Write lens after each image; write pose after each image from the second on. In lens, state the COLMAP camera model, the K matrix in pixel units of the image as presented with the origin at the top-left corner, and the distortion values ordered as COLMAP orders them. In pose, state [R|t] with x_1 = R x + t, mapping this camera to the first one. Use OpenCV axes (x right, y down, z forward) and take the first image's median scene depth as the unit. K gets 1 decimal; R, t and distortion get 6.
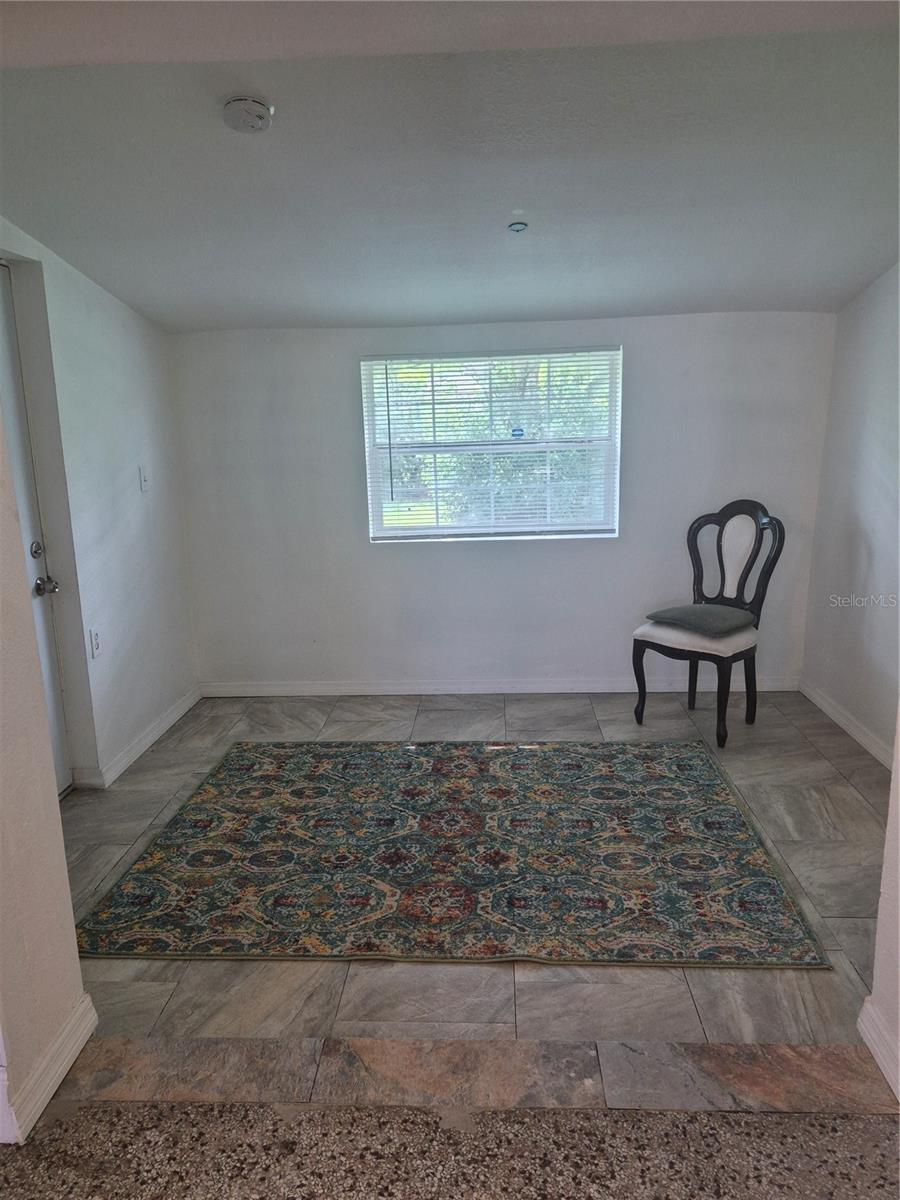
lens RADIAL K [[825.0, 0, 452.4], [0, 825.0, 598.3], [0, 0, 1]] dist [0.026754, -0.012869]
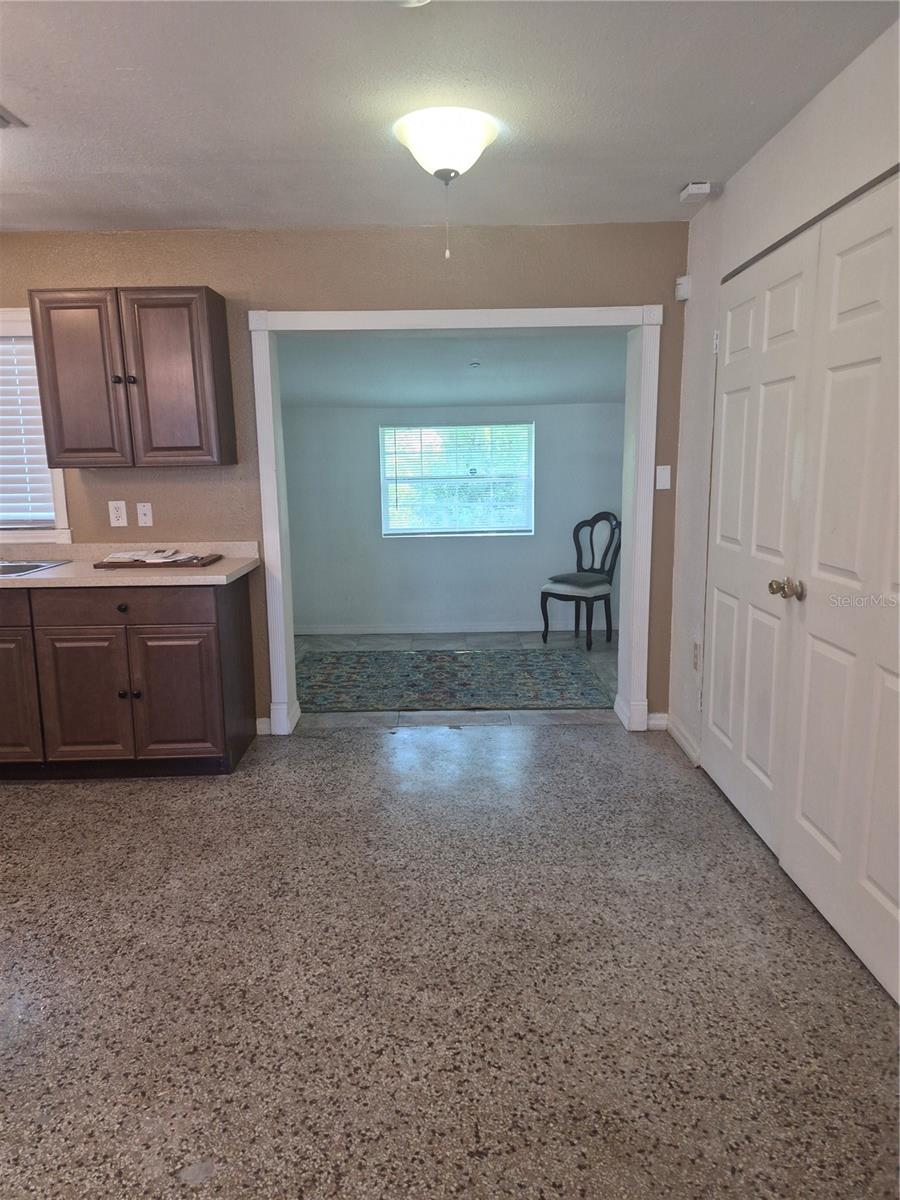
lens RADIAL K [[825.0, 0, 448.6], [0, 825.0, 602.3], [0, 0, 1]] dist [0.026754, -0.012869]
pose [[0.998294, 0.002832, 0.058316, -0.077833], [-0.000297, 0.999057, -0.043417, 0.158121], [-0.058384, 0.043326, 0.997354, -0.753254]]
